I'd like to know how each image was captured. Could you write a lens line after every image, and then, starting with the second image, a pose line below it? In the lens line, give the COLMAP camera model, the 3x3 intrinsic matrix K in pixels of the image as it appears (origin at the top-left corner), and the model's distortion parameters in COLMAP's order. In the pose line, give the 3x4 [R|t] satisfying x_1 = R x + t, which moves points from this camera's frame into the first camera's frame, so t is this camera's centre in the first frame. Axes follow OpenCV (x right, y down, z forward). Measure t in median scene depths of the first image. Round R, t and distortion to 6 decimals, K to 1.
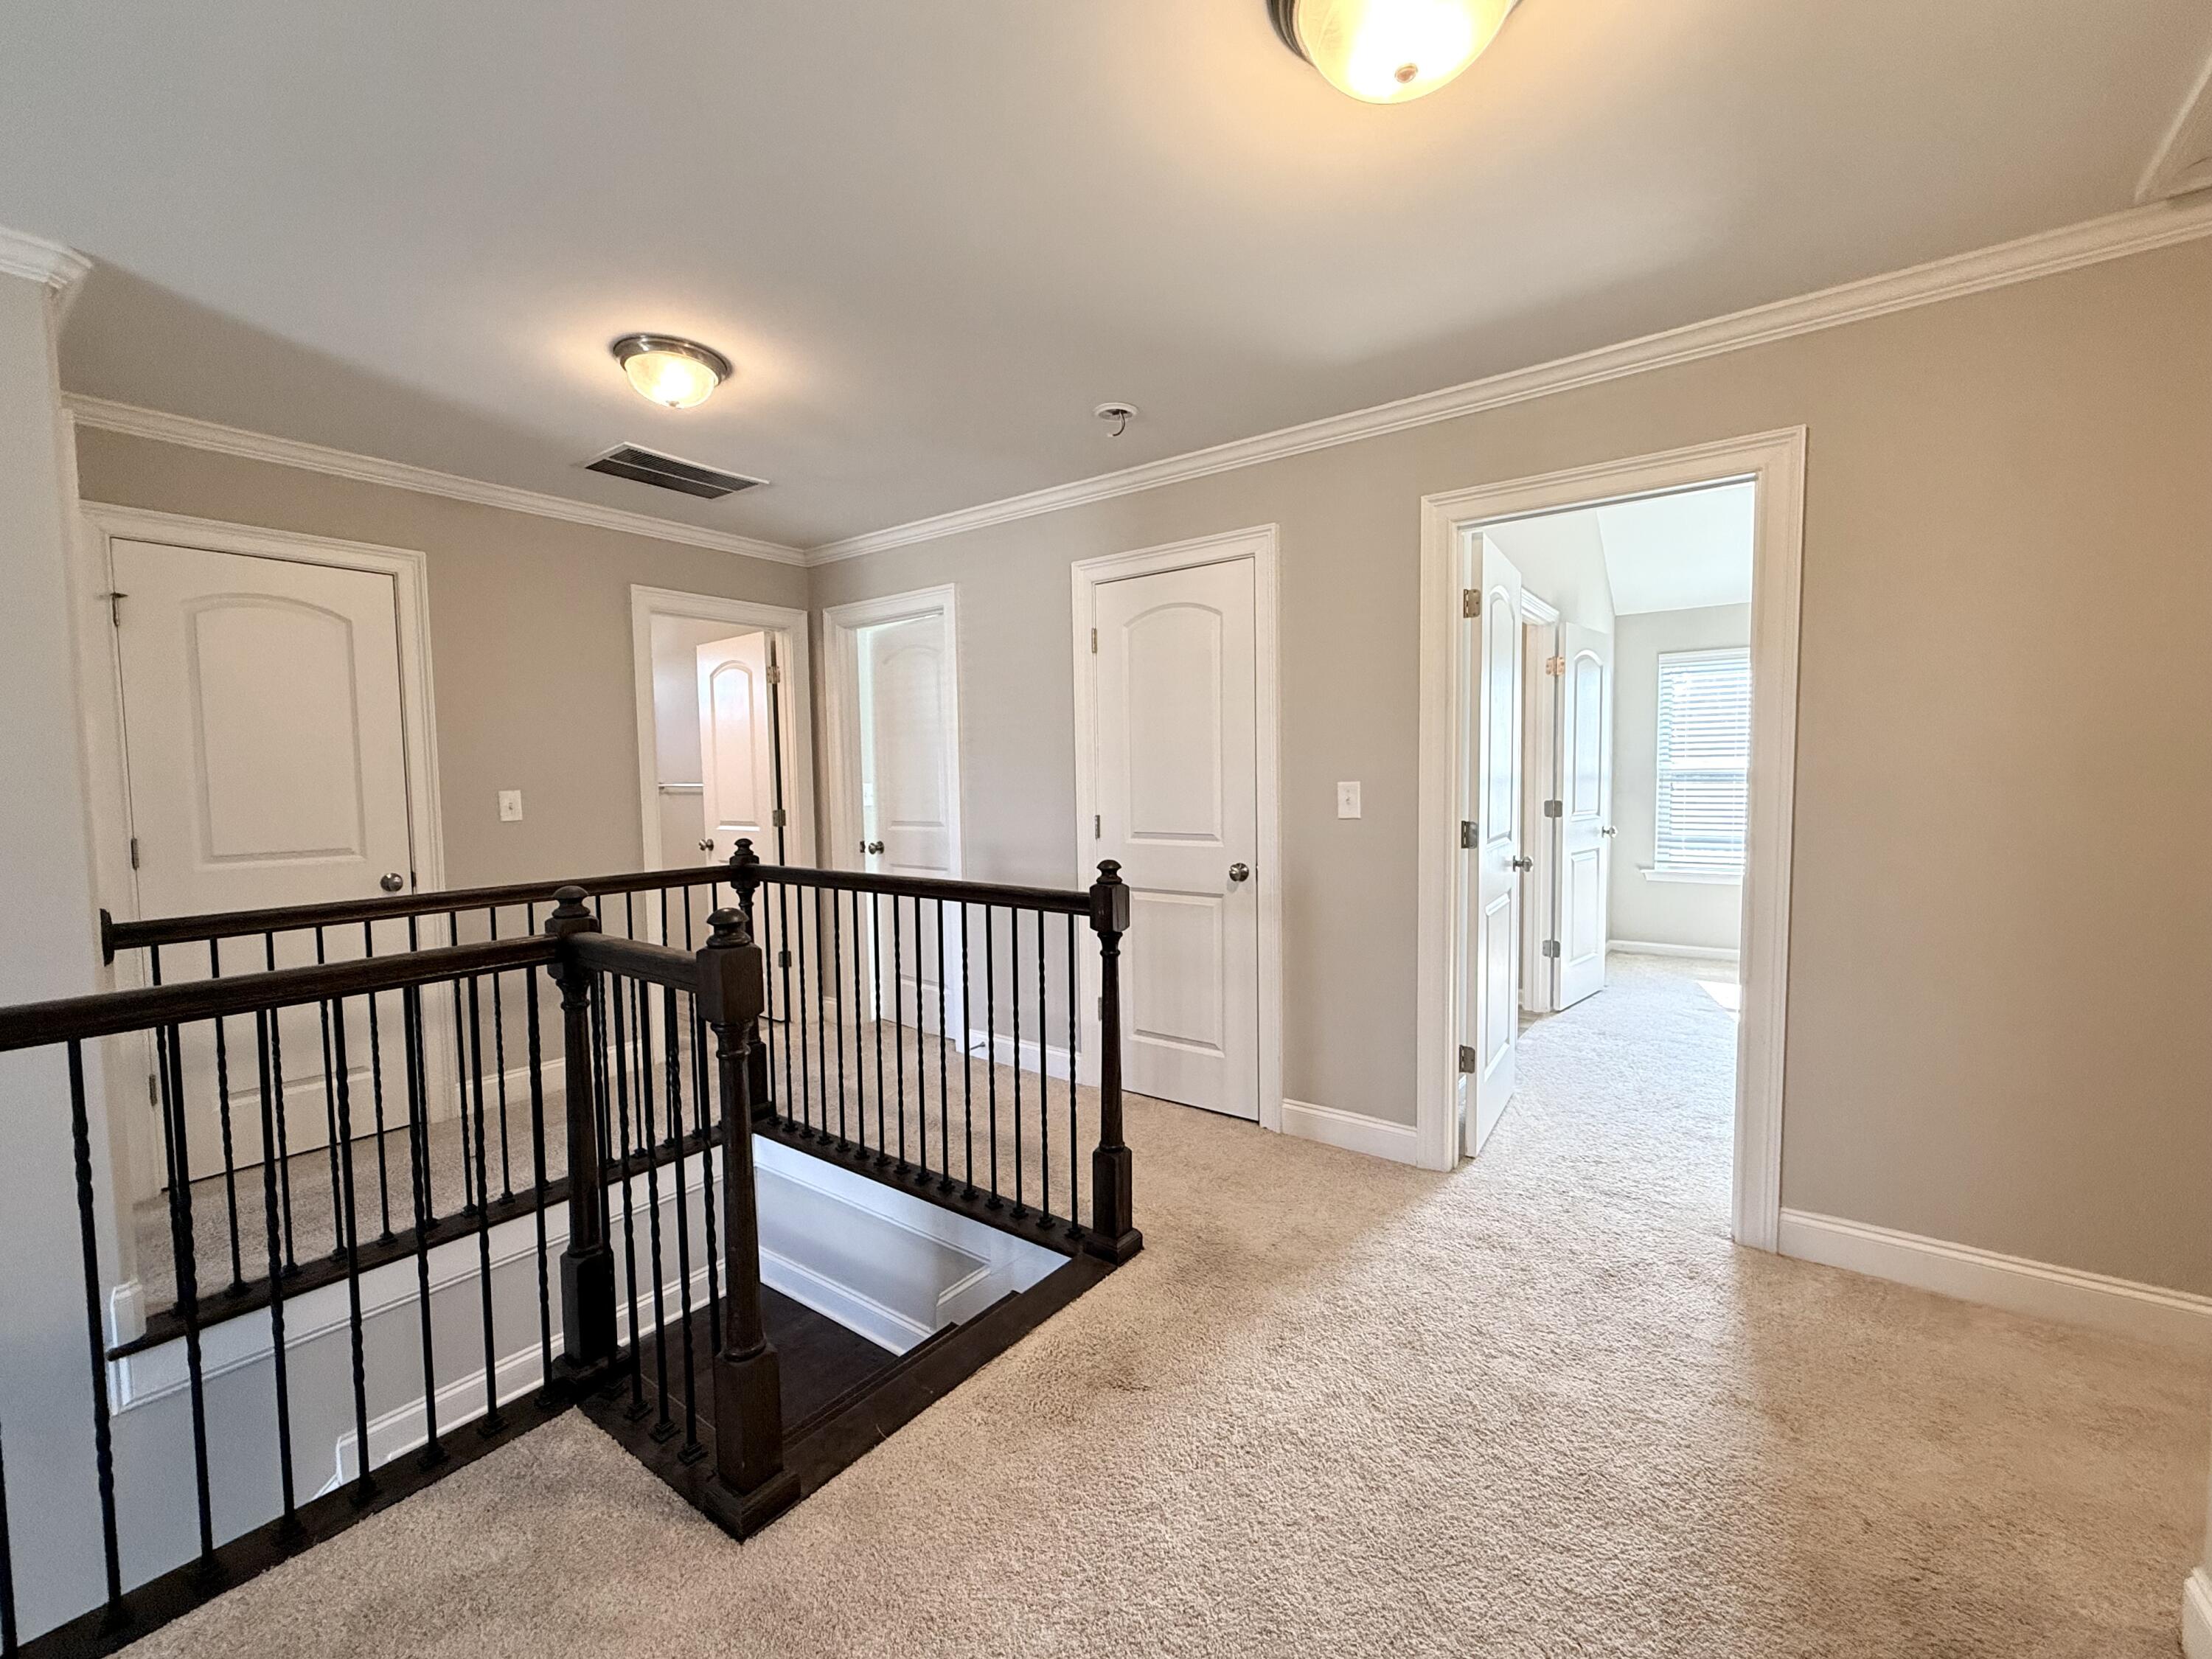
lens RADIAL K [[880.2, 0, 1098.7], [0, 880.2, 830.5], [0, 0, 1]] dist [0.000788, 0.000045]
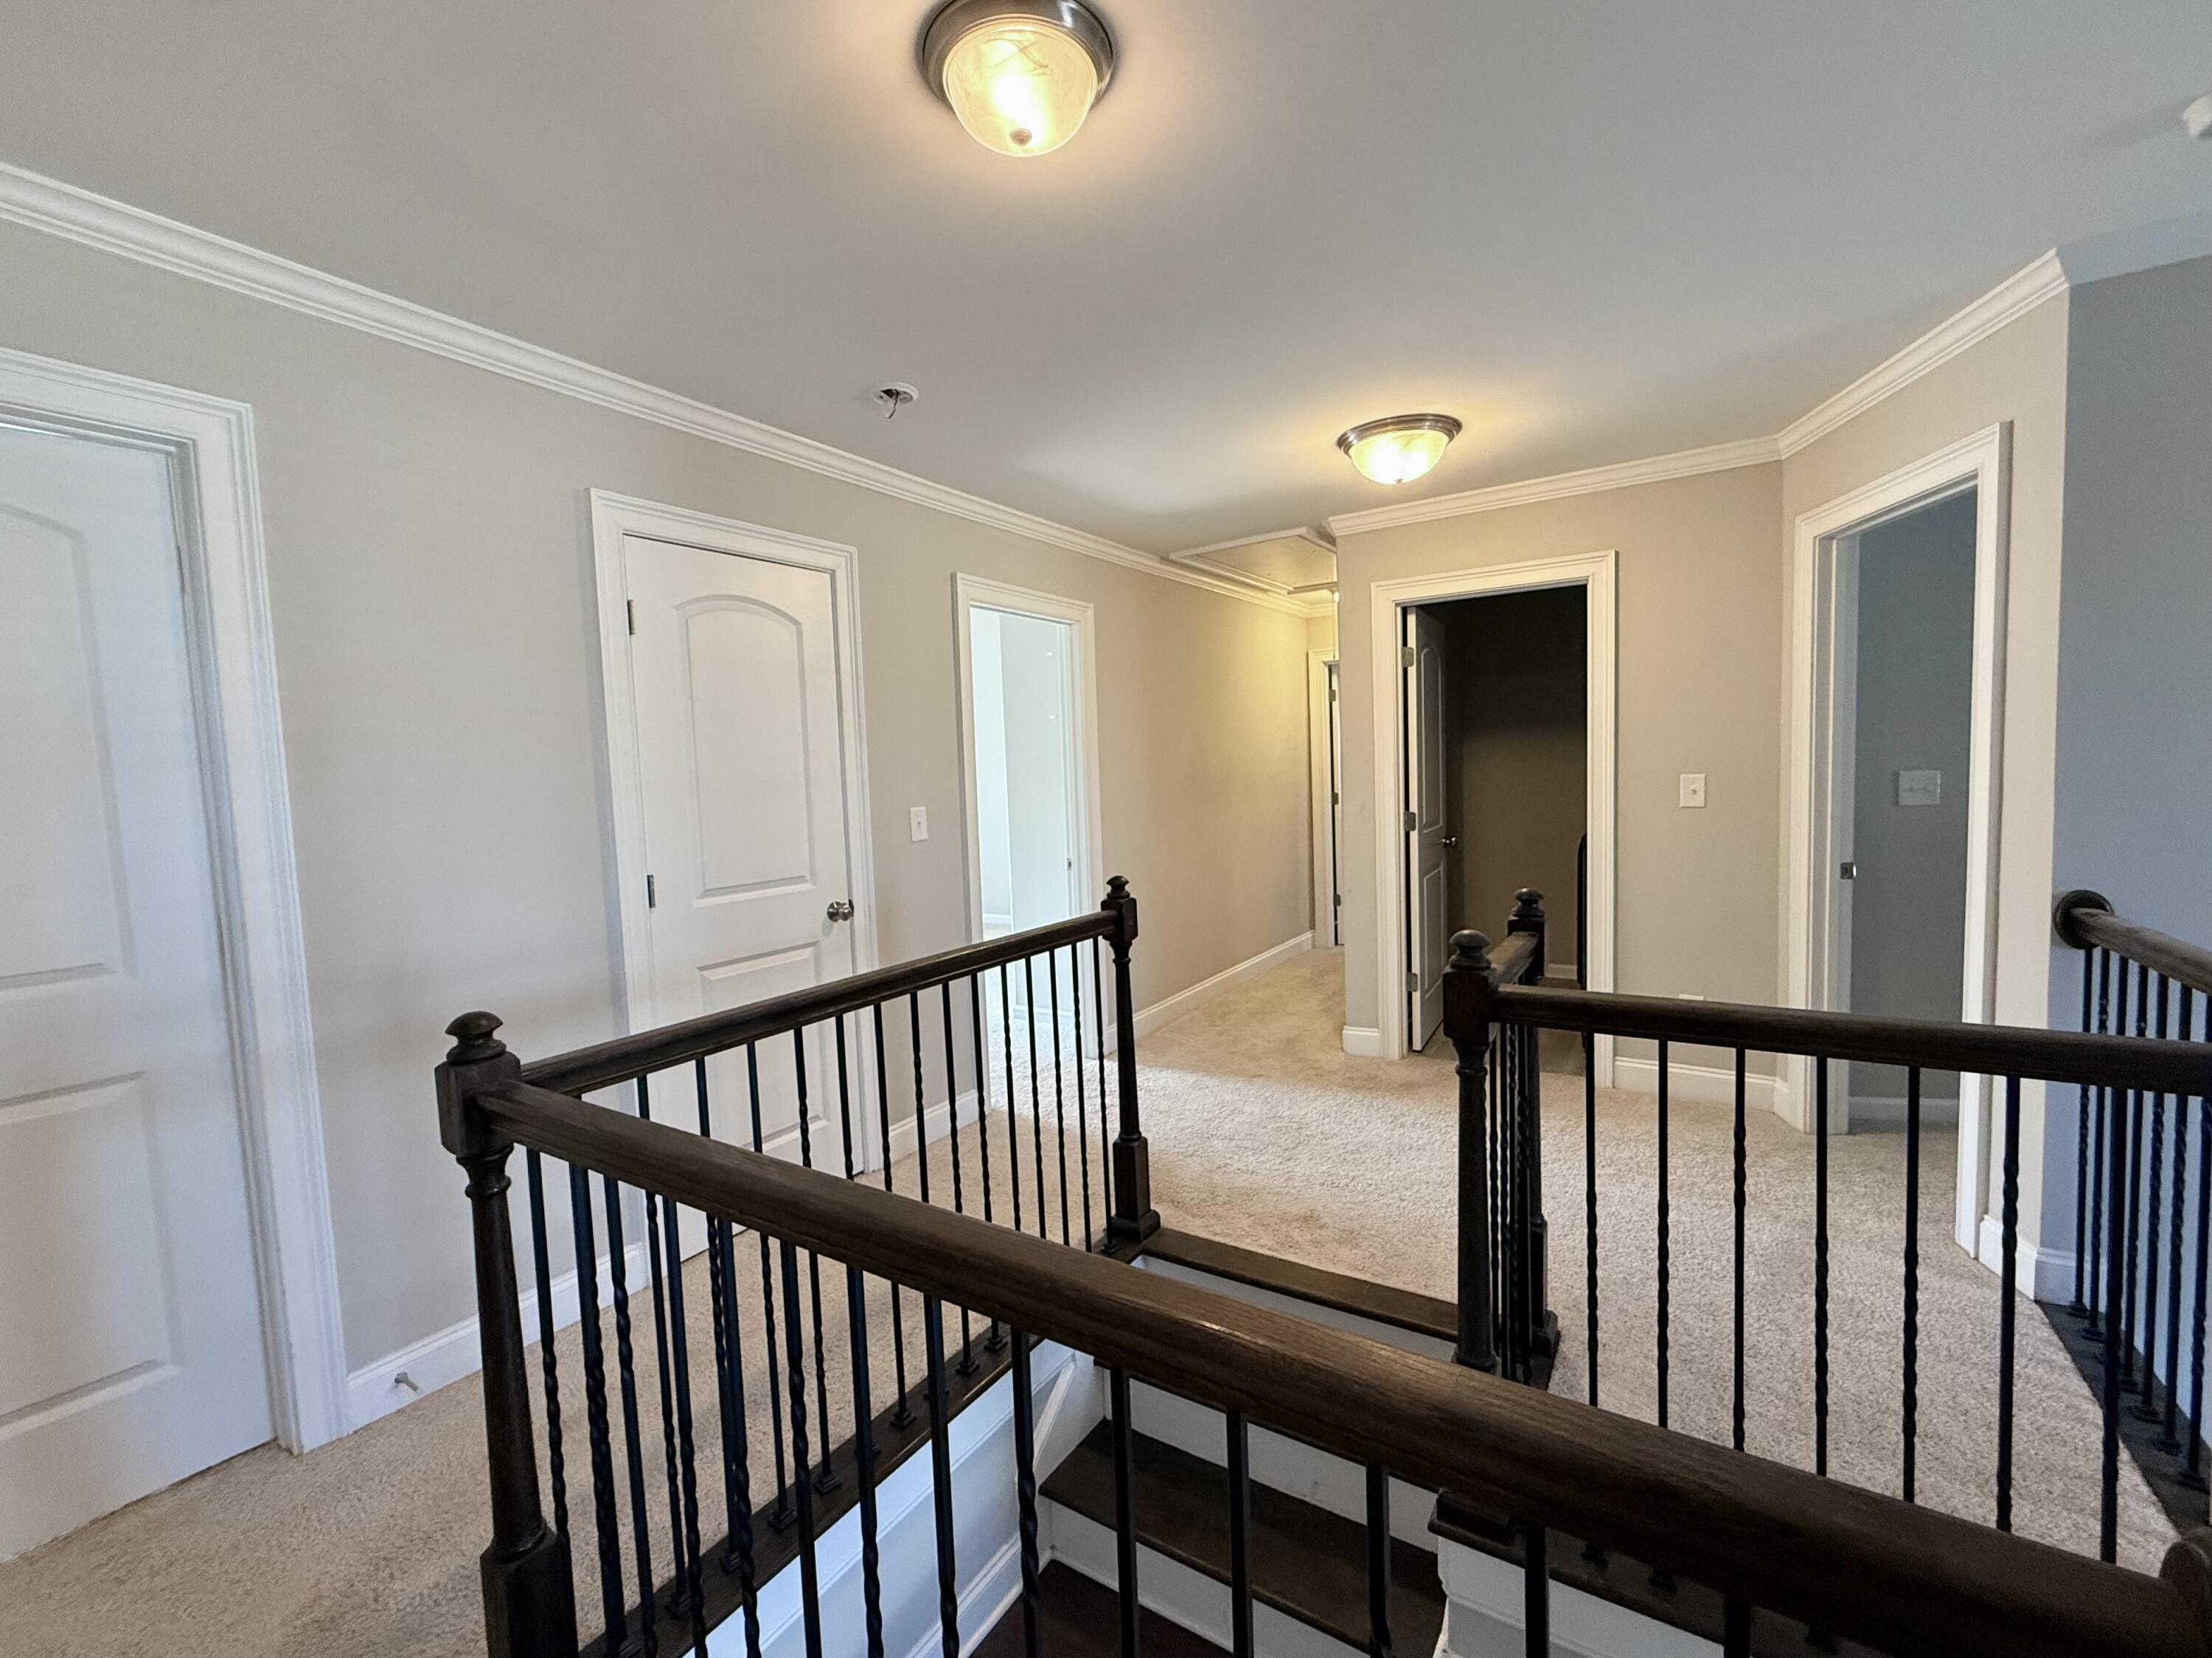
lens RADIAL K [[880.2, 0, 1098.7], [0, 880.2, 830.0], [0, 0, 1]] dist [0.000788, 0.000045]
pose [[-0.003805, -0.052245, 0.998627, -0.942593], [0.105521, 0.993038, 0.052355, -0.070107], [-0.994410, 0.105575, 0.001734, 0.894911]]
